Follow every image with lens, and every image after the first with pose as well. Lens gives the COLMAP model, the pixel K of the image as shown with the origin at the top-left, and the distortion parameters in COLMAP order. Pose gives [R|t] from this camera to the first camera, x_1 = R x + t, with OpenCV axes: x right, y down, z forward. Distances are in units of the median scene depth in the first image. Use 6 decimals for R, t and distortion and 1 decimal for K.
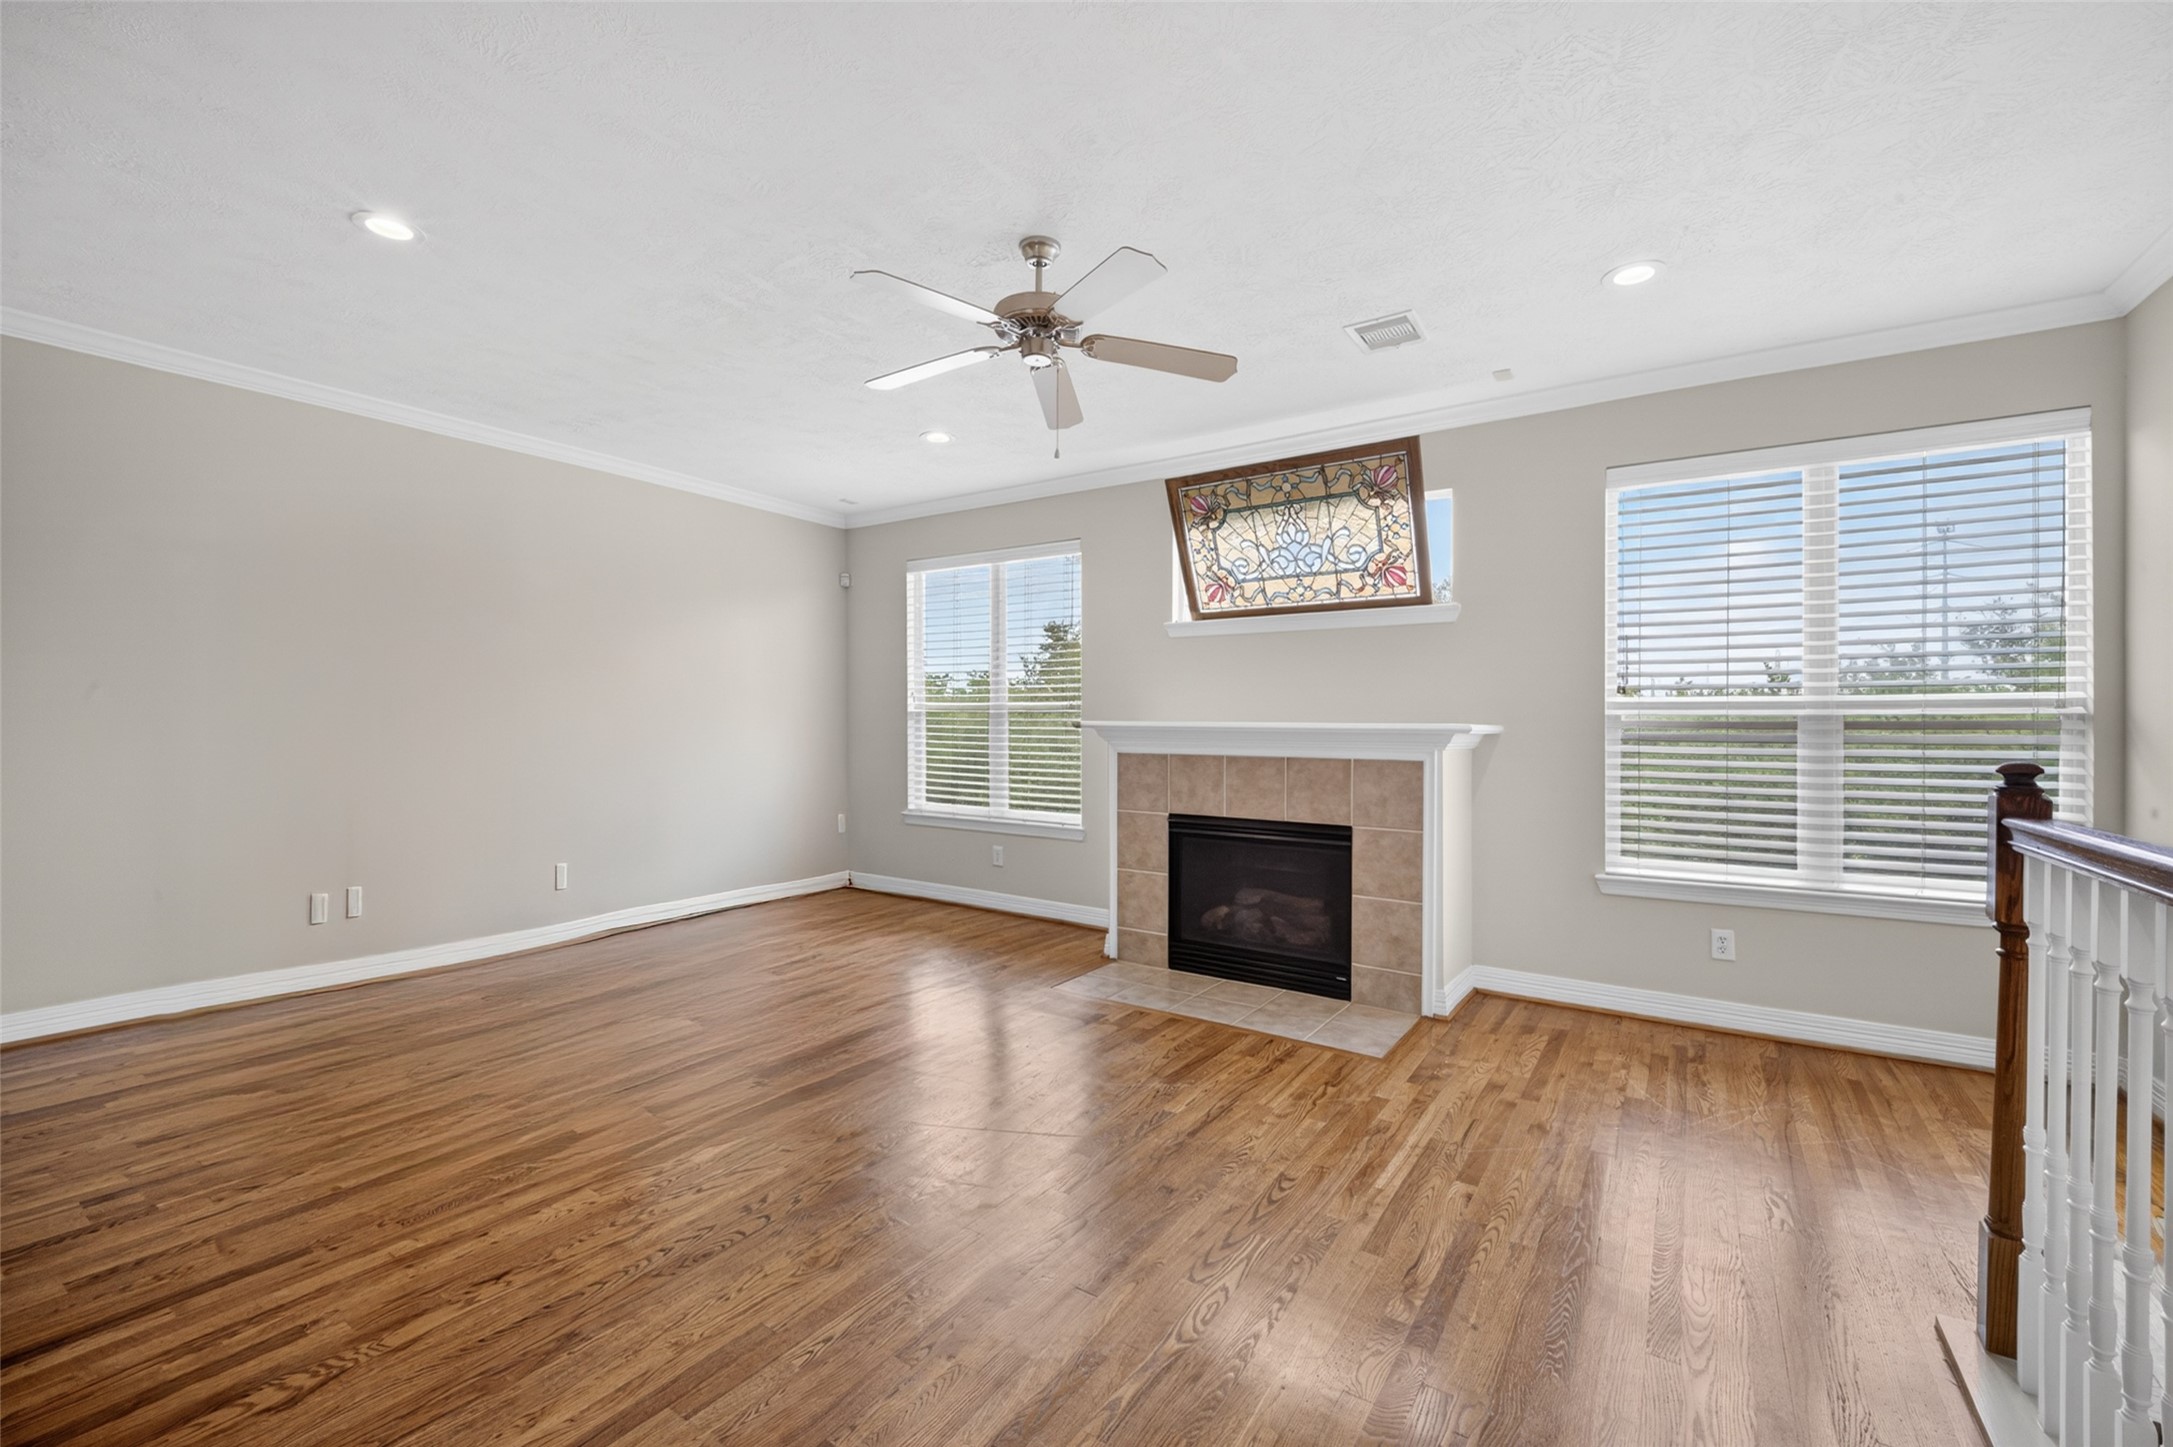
lens RADIAL K [[896.3, 0, 1072.4], [0, 896.3, 727.6], [0, 0, 1]] dist [-0.000950, -0.003109]
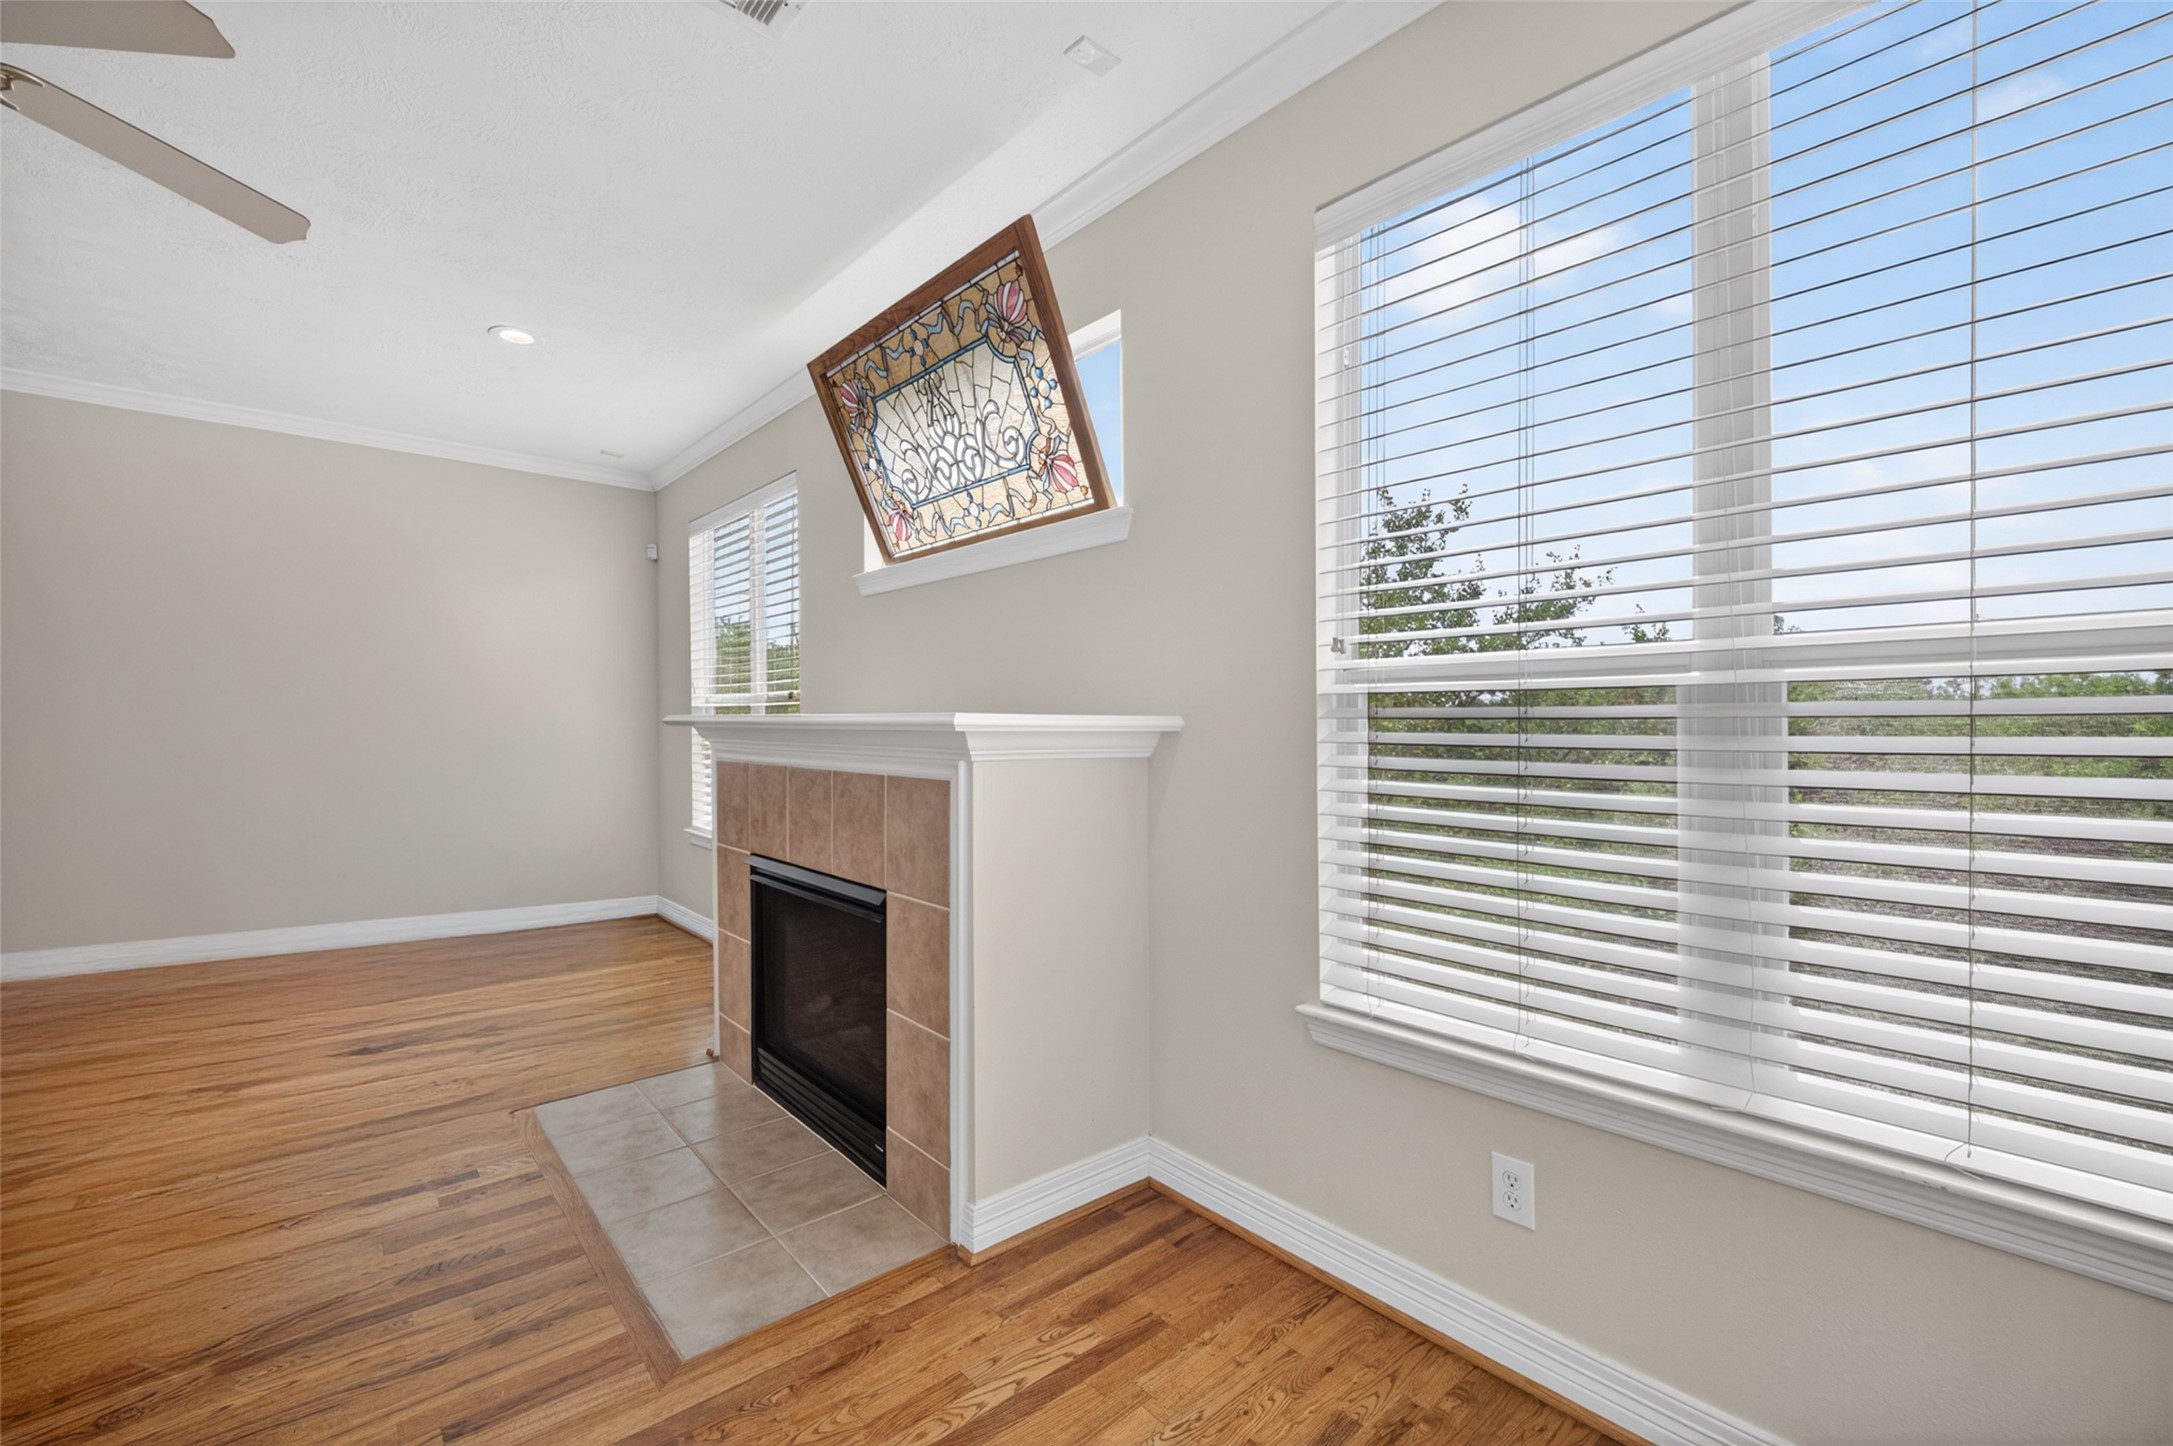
lens RADIAL K [[896.3, 0, 1083.3], [0, 896.3, 728.4], [0, 0, 1]] dist [-0.000950, -0.003109]
pose [[0.972096, -0.000301, -0.234582, 0.571269], [0.000306, 1.000000, -0.000017, 0.004534], [0.234582, -0.000055, 0.972096, 0.459451]]
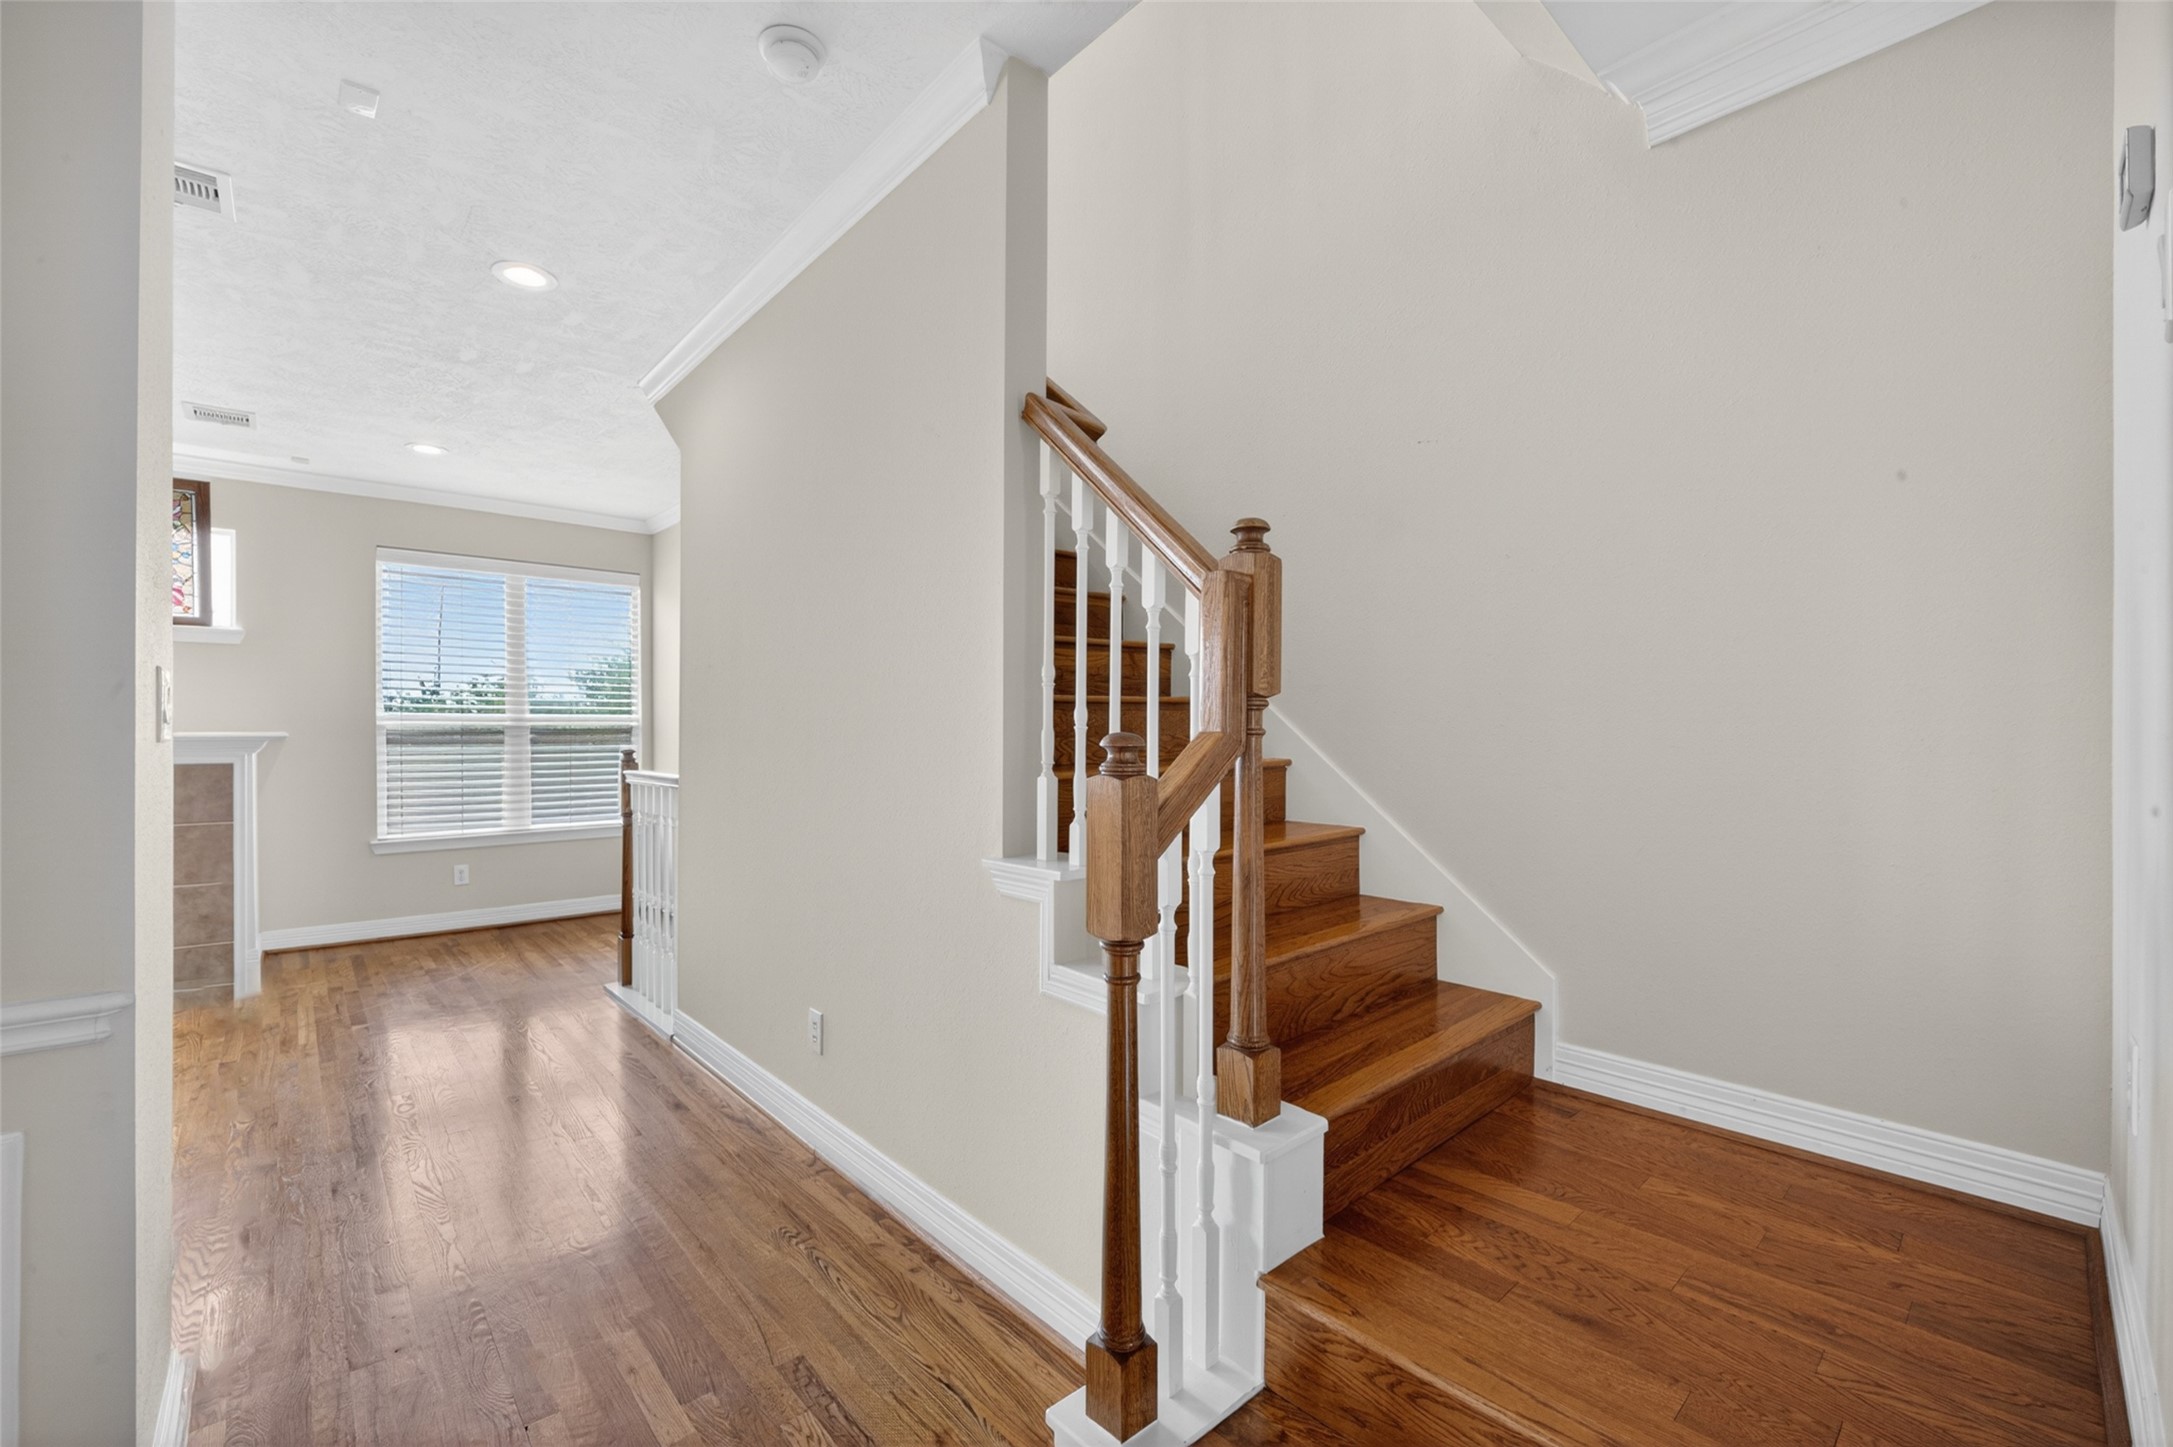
lens RADIAL K [[896.3, 0, 1071.9], [0, 896.3, 739.5], [0, 0, 1]] dist [-0.000950, -0.003109]
pose [[0.248732, -0.015956, 0.968441, -0.465735], [-0.000017, 0.999864, 0.016478, -0.014076], [-0.968572, -0.004115, 0.248698, -0.370449]]
